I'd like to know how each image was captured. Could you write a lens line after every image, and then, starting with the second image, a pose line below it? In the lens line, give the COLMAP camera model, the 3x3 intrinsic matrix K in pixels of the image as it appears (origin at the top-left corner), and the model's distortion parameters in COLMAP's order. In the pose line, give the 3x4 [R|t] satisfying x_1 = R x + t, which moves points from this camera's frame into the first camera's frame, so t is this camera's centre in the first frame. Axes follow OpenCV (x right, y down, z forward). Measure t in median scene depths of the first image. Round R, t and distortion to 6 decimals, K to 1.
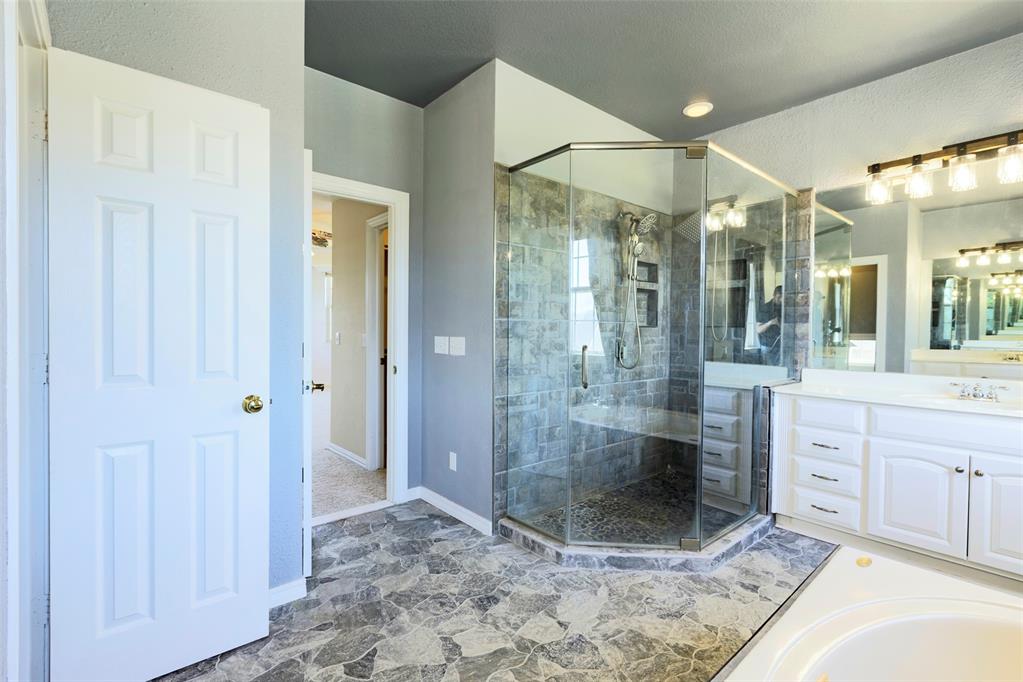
lens RADIAL K [[450.1, 0, 510.4], [0, 450.1, 335.9], [0, 0, 1]] dist [0.000309, -0.000504]
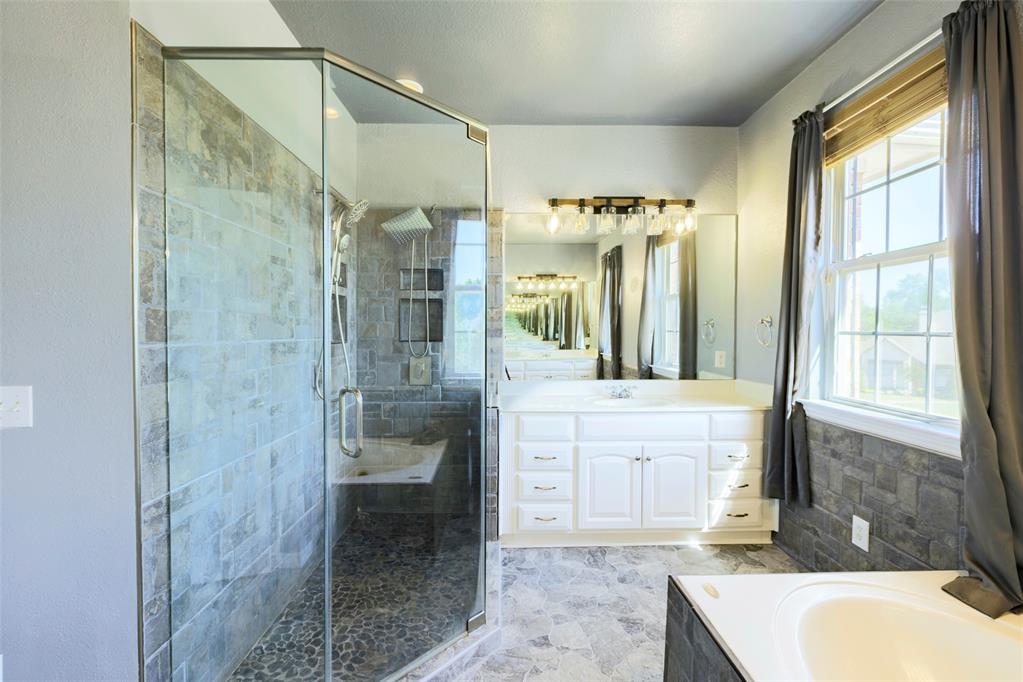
lens RADIAL K [[450.1, 0, 512.7], [0, 450.1, 338.9], [0, 0, 1]] dist [0.000309, -0.000504]
pose [[0.645644, -0.017716, 0.763433, -0.138117], [0.016354, 0.999822, 0.009371, -0.040950], [-0.763464, 0.006435, 0.645819, 0.362372]]
